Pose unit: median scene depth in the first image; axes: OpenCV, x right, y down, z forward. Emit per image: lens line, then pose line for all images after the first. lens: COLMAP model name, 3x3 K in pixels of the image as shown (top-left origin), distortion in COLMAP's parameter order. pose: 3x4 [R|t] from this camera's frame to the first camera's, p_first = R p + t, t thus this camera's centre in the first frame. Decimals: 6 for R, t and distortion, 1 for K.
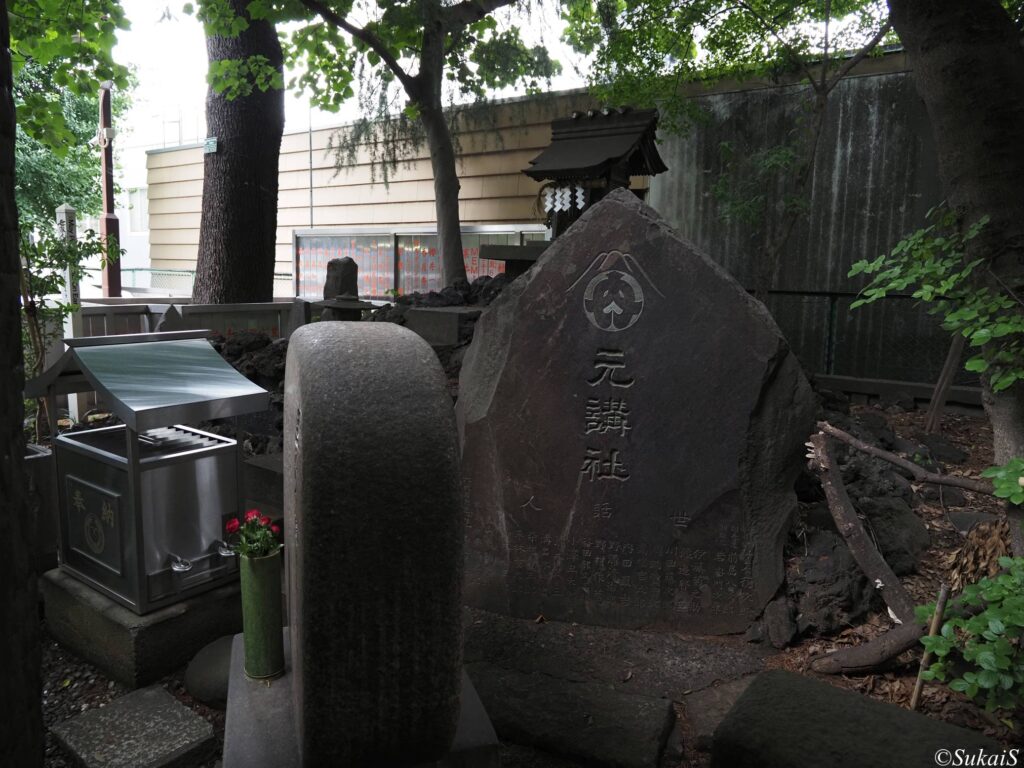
lens RADIAL K [[736.5, 0, 509.4], [0, 736.5, 374.3], [0, 0, 1]] dist [-0.022558, -0.004249]
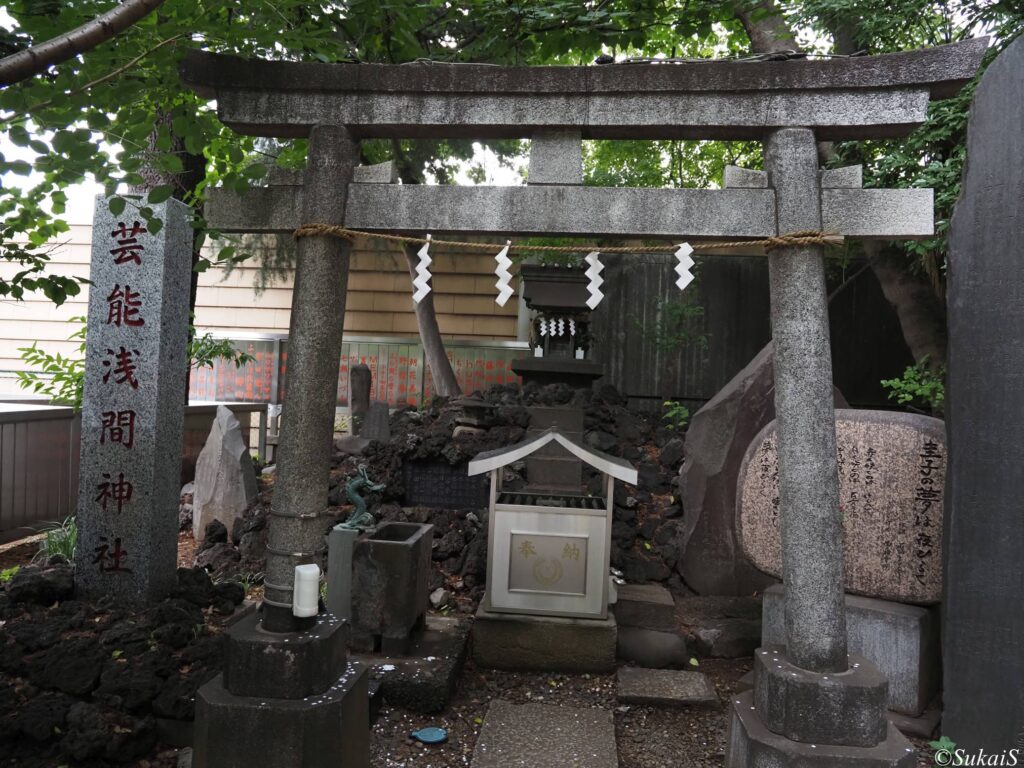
lens RADIAL K [[736.5, 0, 514.7], [0, 736.5, 383.4], [0, 0, 1]] dist [-0.022558, -0.004249]
pose [[0.847960, 0.015129, 0.529844, -0.720608], [0.053889, 0.991953, -0.114569, 0.014889], [-0.527313, 0.125703, 0.840321, -0.083468]]
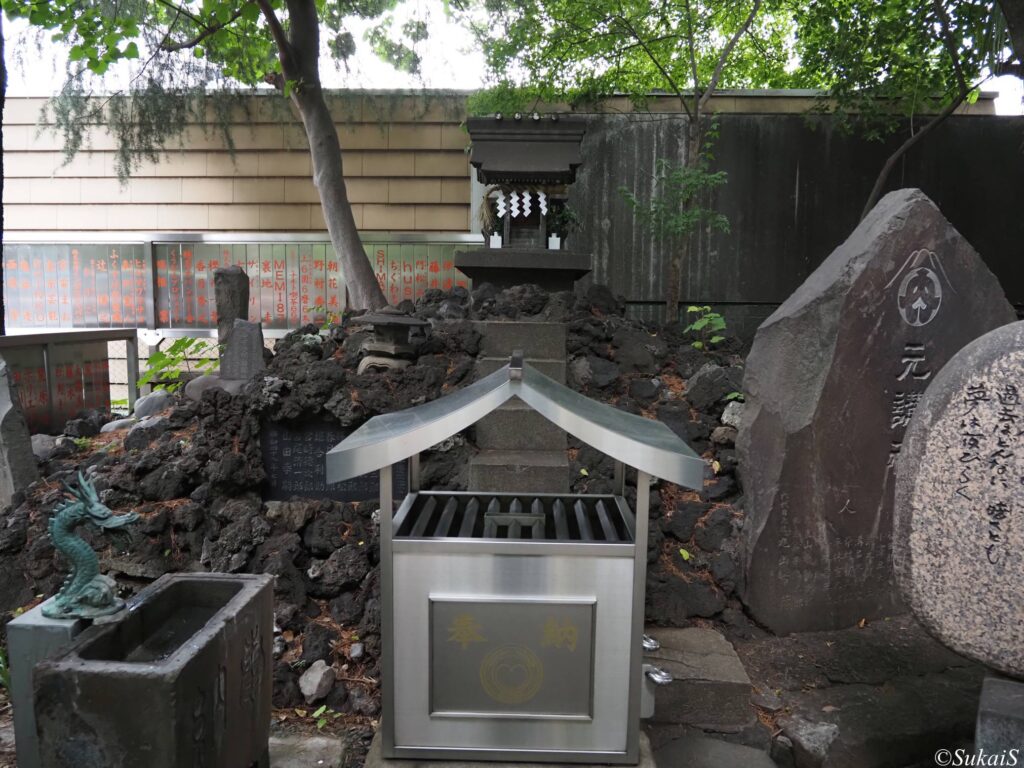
lens RADIAL K [[736.5, 0, 515.2], [0, 736.5, 384.8], [0, 0, 1]] dist [-0.022558, -0.004249]
pose [[0.824379, -0.080175, 0.560331, -0.483199], [0.090917, 0.995820, 0.008726, -0.019248], [-0.558689, 0.043750, 0.828223, 0.245106]]
